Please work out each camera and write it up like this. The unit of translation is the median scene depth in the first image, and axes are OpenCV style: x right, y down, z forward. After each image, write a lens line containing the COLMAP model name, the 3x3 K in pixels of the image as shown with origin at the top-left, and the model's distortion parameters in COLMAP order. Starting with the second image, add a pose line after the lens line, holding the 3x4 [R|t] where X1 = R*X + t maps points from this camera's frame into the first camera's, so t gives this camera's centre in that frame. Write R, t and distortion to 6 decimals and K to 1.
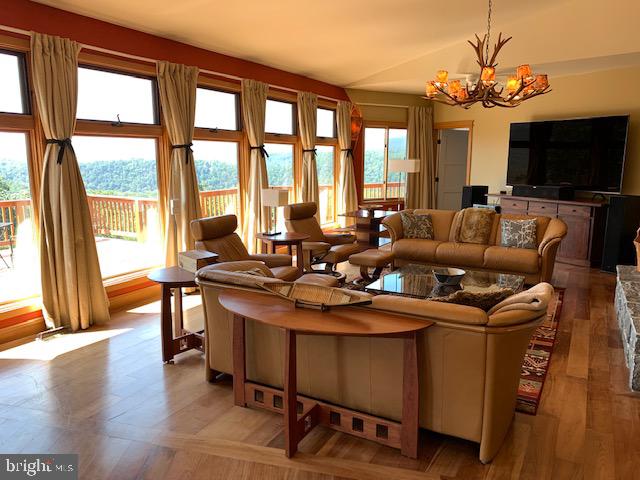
lens RADIAL K [[507.9, 0, 317.8], [0, 507.9, 241.2], [0, 0, 1]] dist [0.104473, -0.006362]
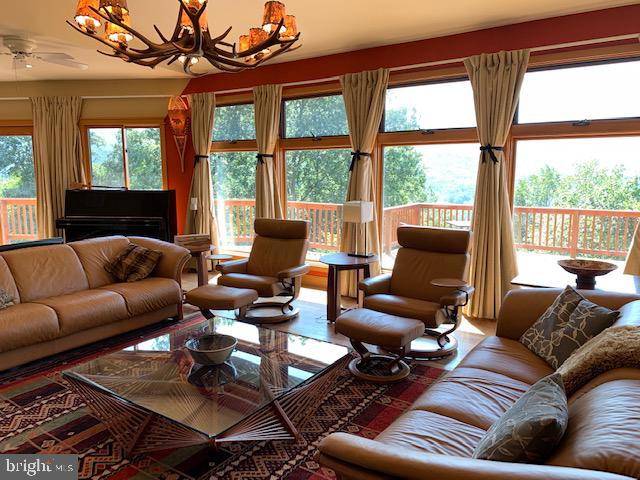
lens RADIAL K [[507.9, 0, 317.8], [0, 507.9, 241.2], [0, 0, 1]] dist [0.104473, -0.006362]
pose [[-0.094494, 0.139140, -0.985754, 0.626095], [-0.168503, 0.973662, 0.153586, -0.127458], [0.981161, 0.180615, -0.068560, 0.838017]]
